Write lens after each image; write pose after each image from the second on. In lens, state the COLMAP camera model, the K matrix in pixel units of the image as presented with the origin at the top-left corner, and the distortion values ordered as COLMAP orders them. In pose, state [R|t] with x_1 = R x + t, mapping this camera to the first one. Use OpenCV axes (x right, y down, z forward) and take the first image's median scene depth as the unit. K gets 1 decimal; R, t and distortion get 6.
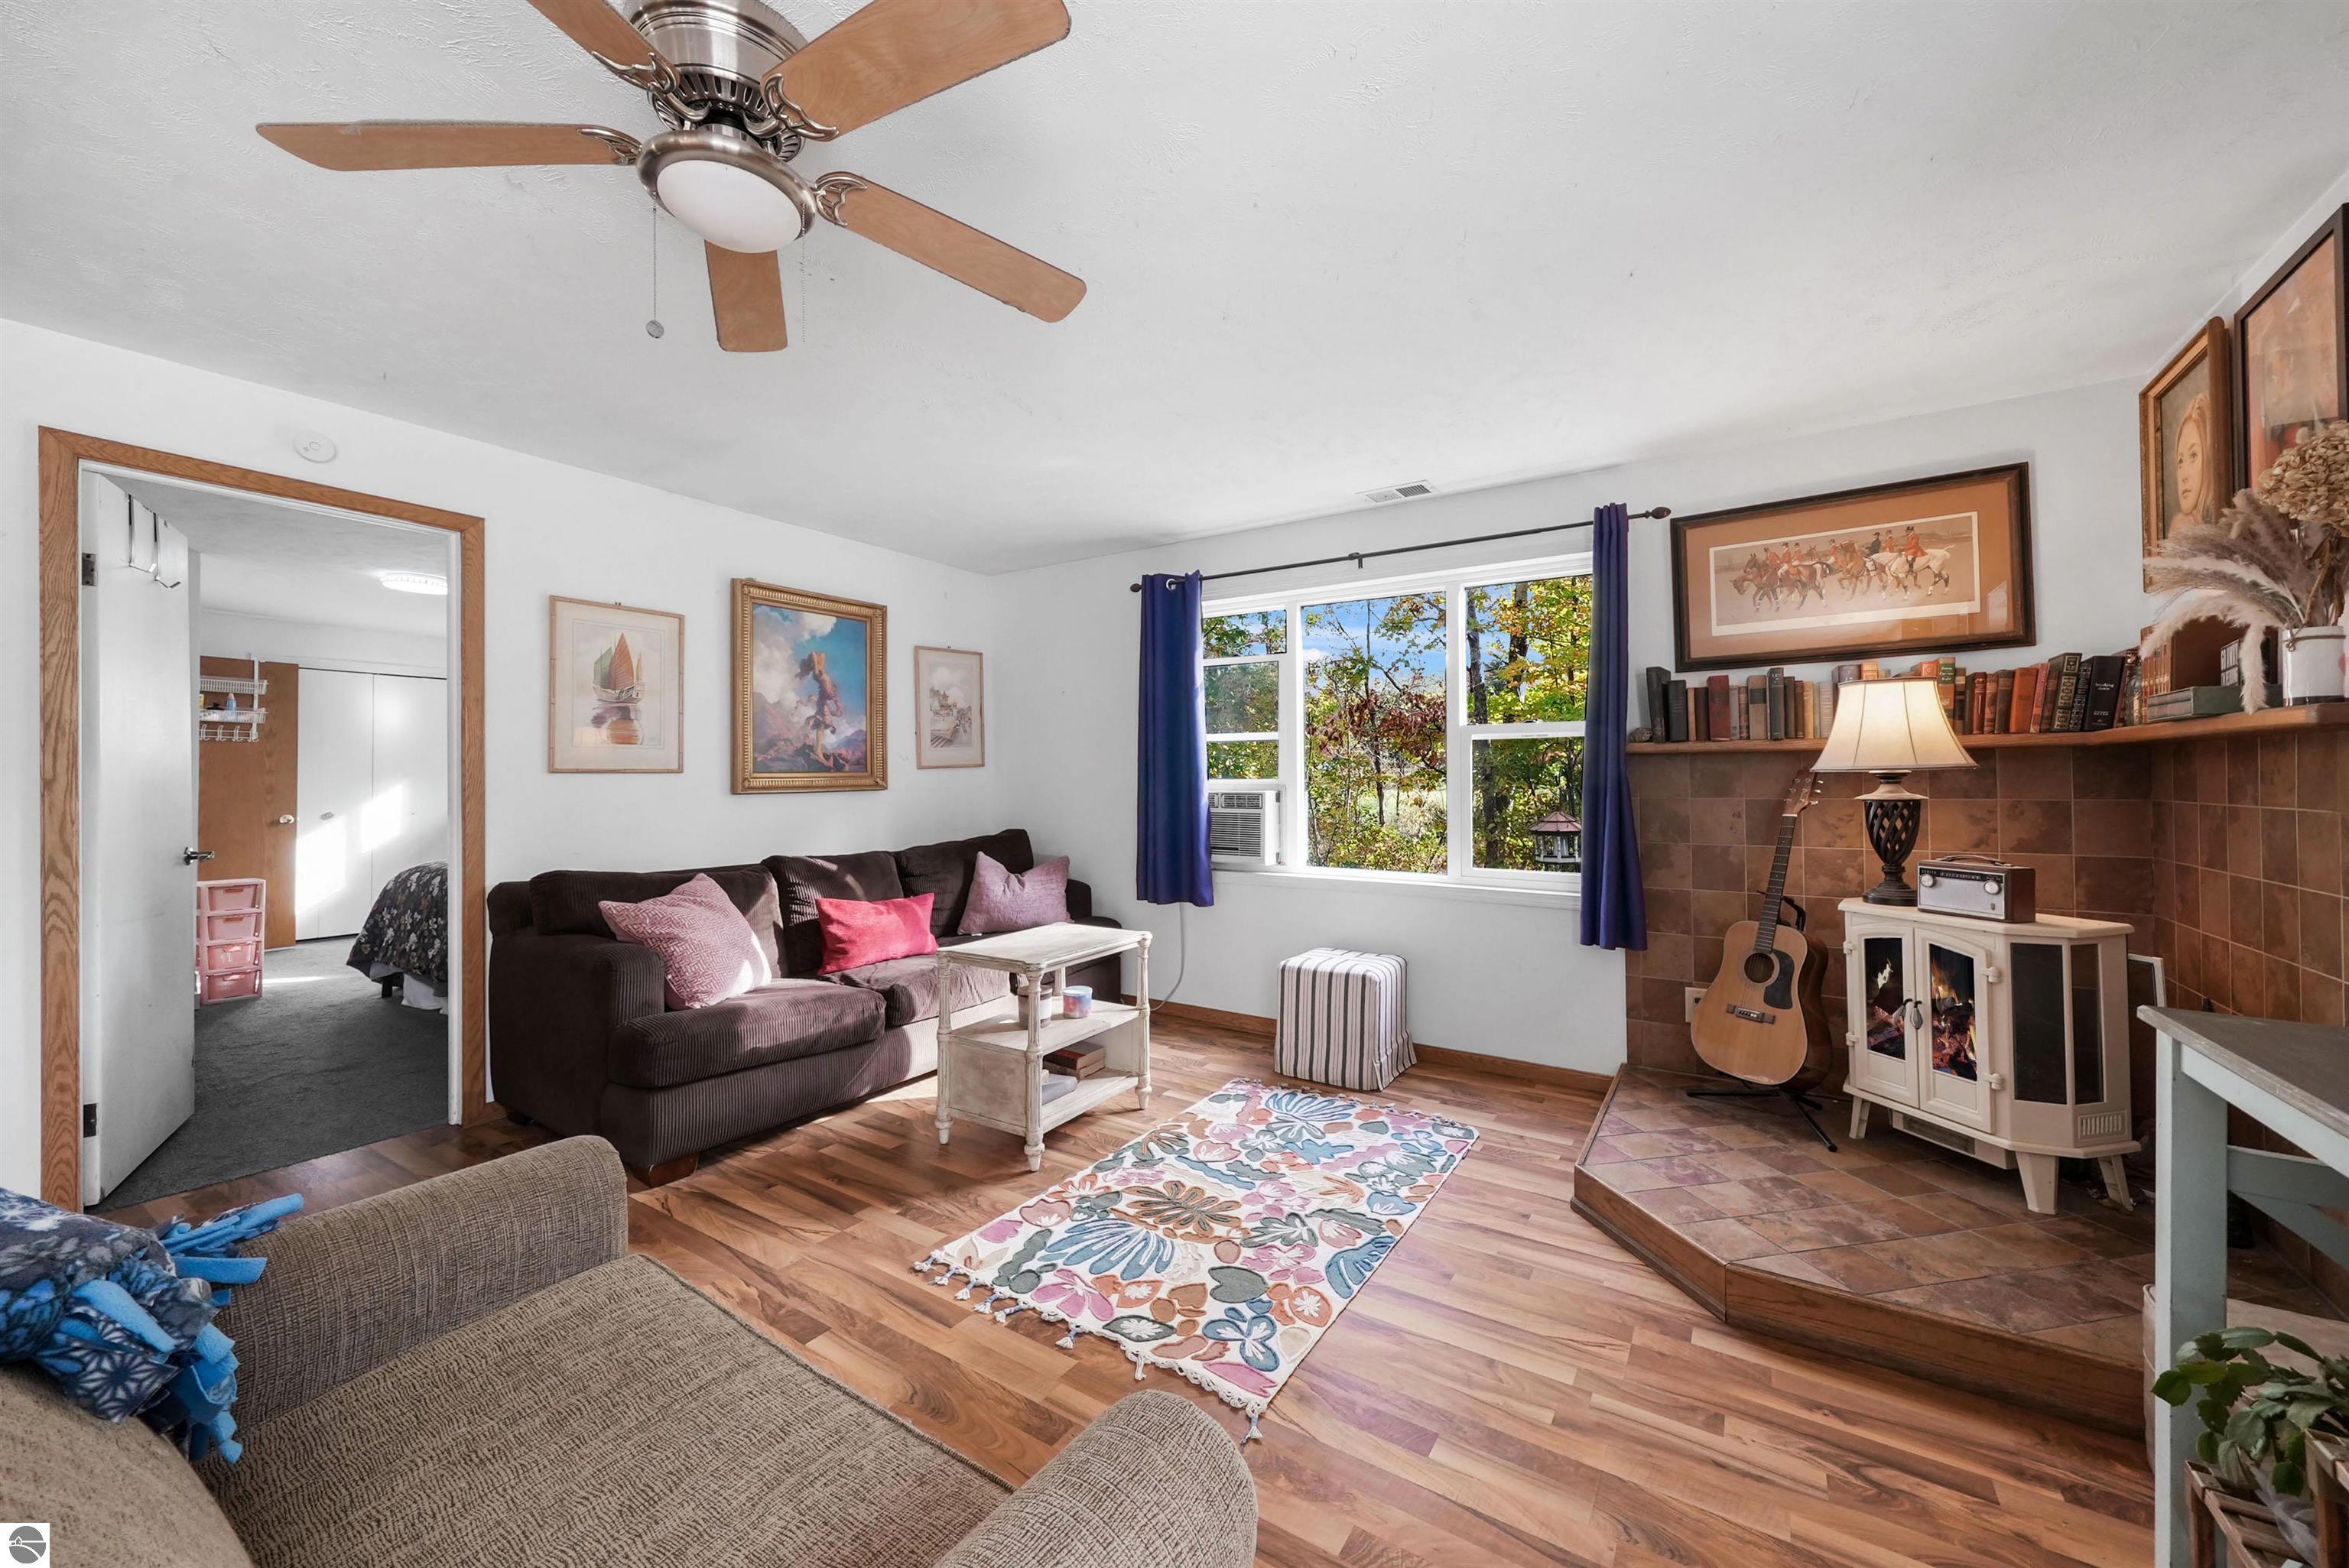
lens RADIAL K [[883.0, 0, 1185.4], [0, 883.0, 768.7], [0, 0, 1]] dist [-0.001949, -0.000115]
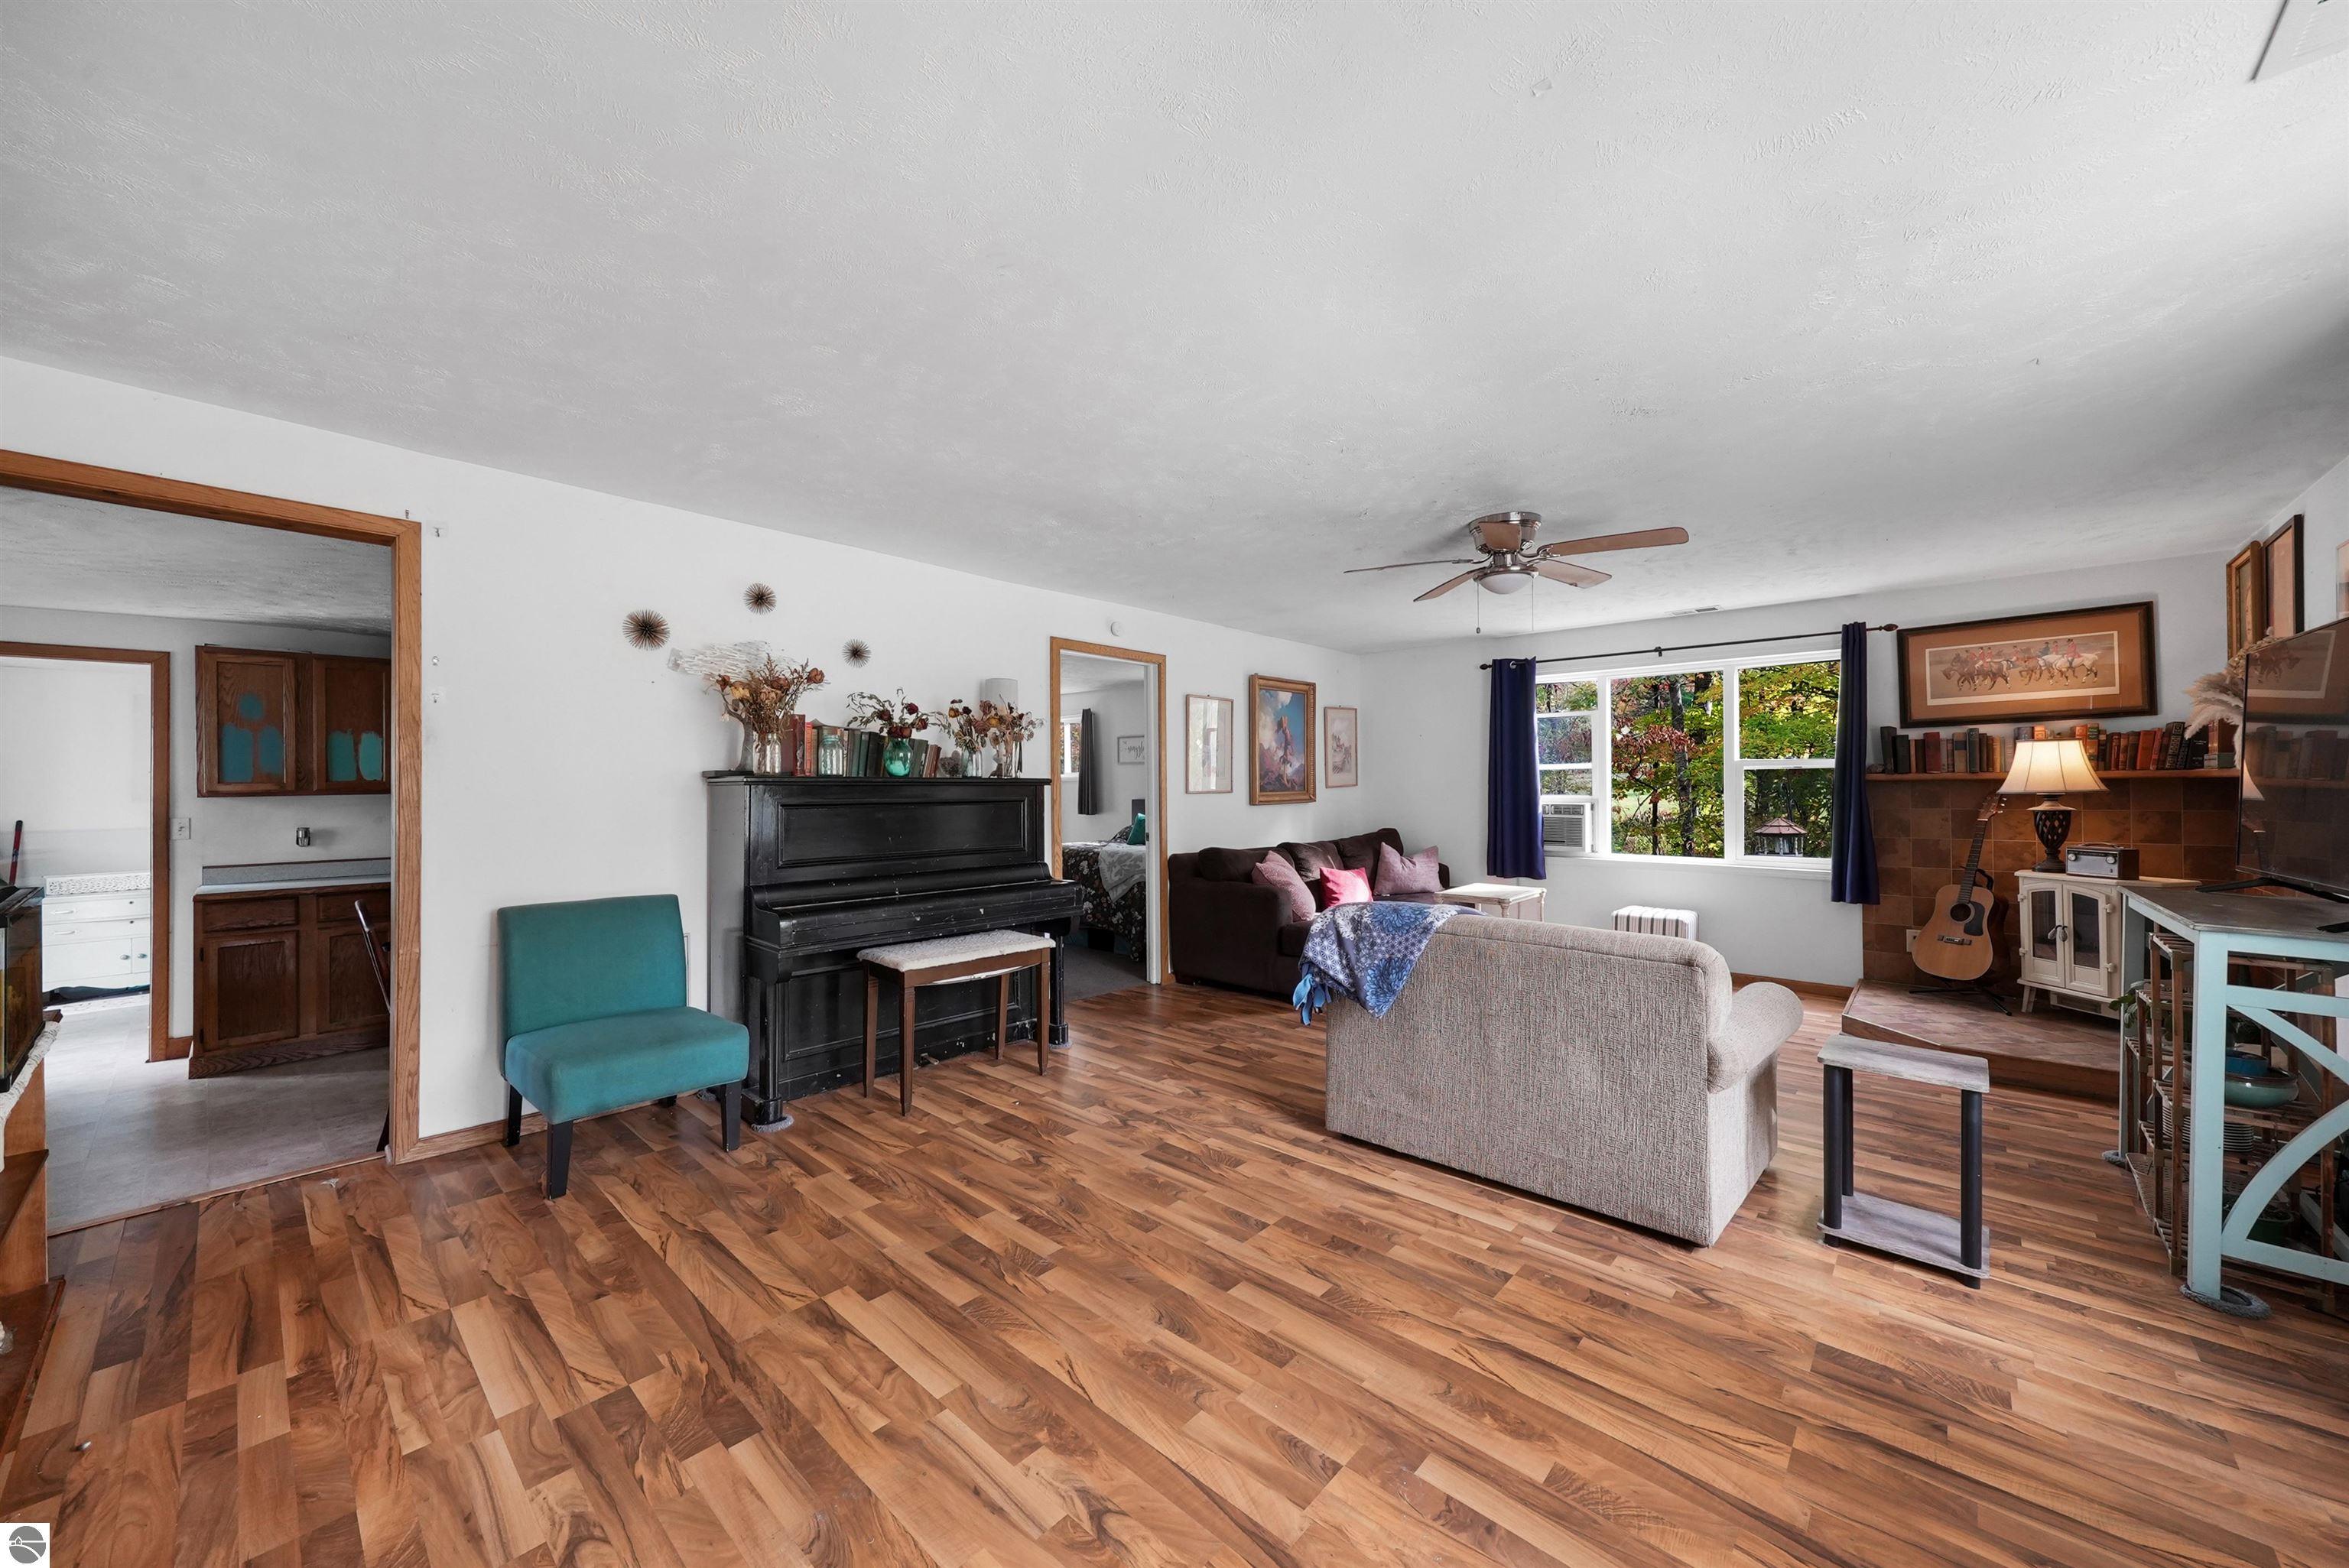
lens RADIAL K [[853.9, 0, 1174.5], [0, 853.9, 784.0], [0, 0, 1]] dist [0.002147, 0.000088]
pose [[0.984774, -0.003479, -0.173805, -0.485353], [0.004947, 0.999956, 0.008019, -0.031419], [0.173770, -0.008757, 0.984747, -0.776755]]
